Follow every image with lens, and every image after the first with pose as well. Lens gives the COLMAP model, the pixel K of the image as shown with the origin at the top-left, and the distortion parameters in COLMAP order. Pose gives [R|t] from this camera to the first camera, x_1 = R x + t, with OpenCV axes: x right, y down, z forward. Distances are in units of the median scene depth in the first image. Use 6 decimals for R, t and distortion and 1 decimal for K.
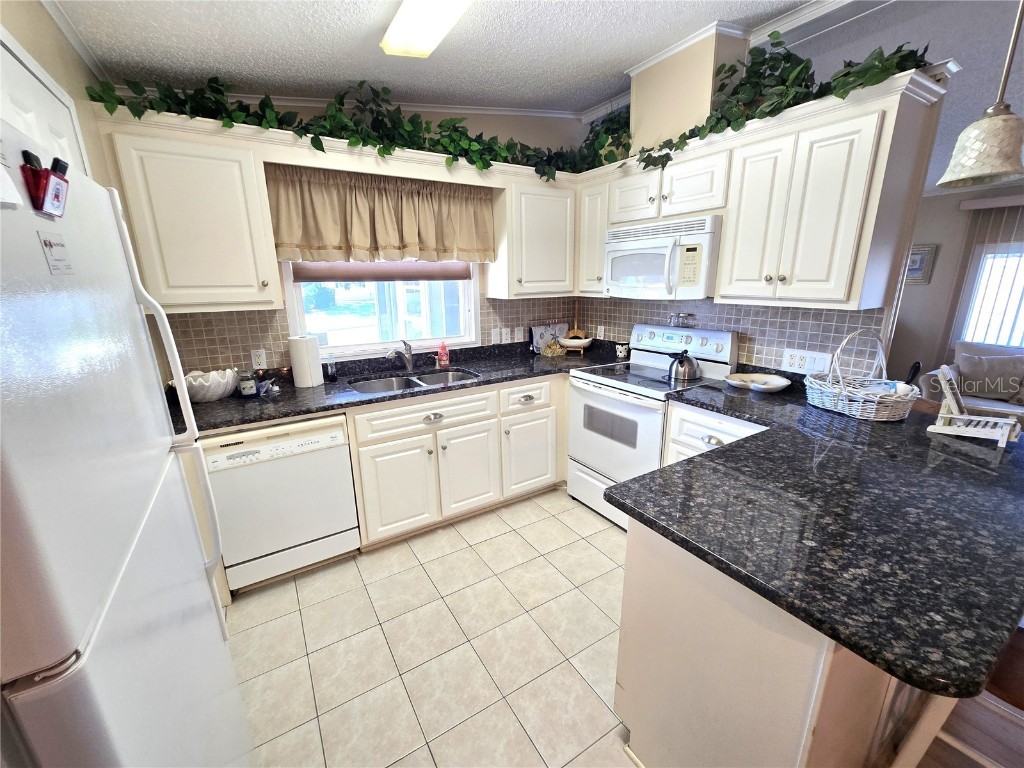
lens RADIAL K [[419.2, 0, 512.0], [0, 419.2, 384.0], [0, 0, 1]] dist [-0.000800, 0.000202]
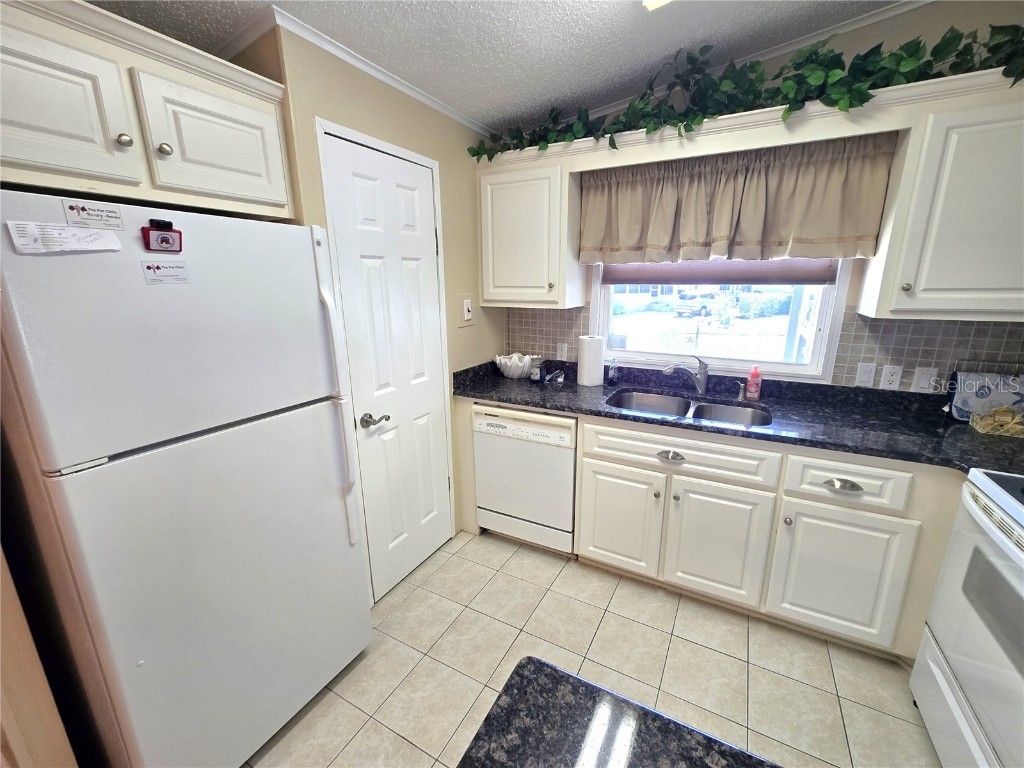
lens RADIAL K [[419.2, 0, 512.0], [0, 419.2, 384.0], [0, 0, 1]] dist [-0.000800, 0.000202]
pose [[0.501292, 0.217811, -0.837415, 0.294494], [-0.213020, 0.969078, 0.124539, -0.086850], [0.838647, 0.115956, 0.532189, 0.297664]]
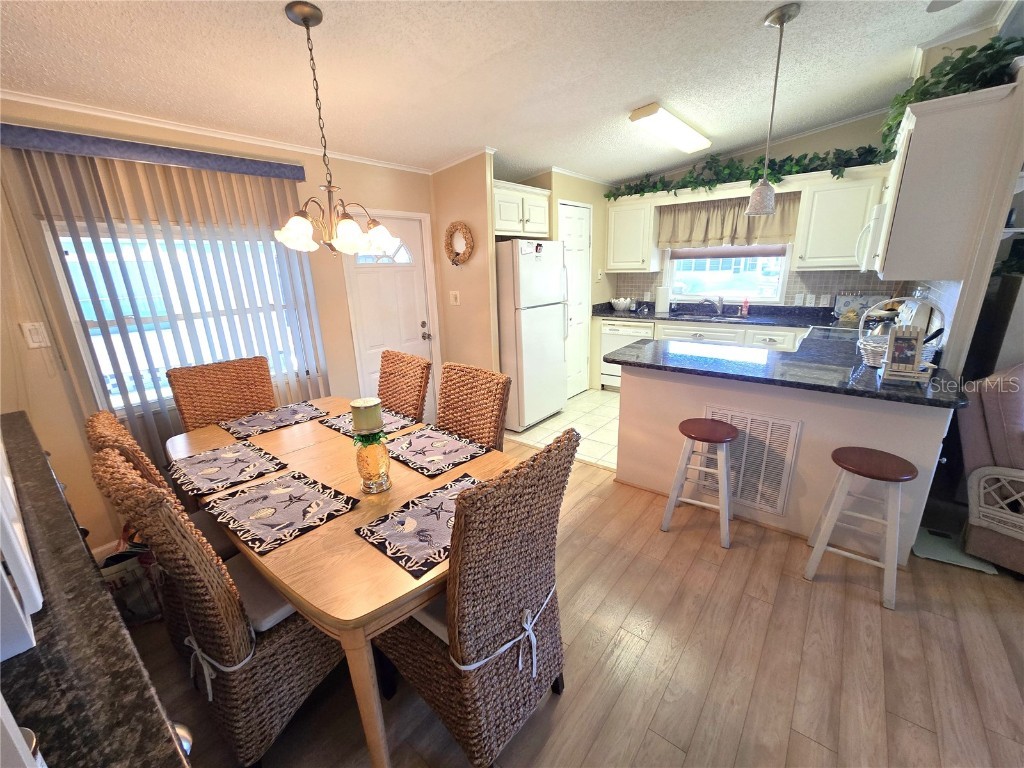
lens RADIAL K [[419.2, 0, 512.0], [0, 419.2, 384.0], [0, 0, 1]] dist [-0.000800, 0.000202]
pose [[0.345530, 0.262554, -0.900930, 1.184318], [-0.206274, 0.957831, 0.200025, 0.080063], [0.915456, 0.116724, 0.385118, -0.386541]]
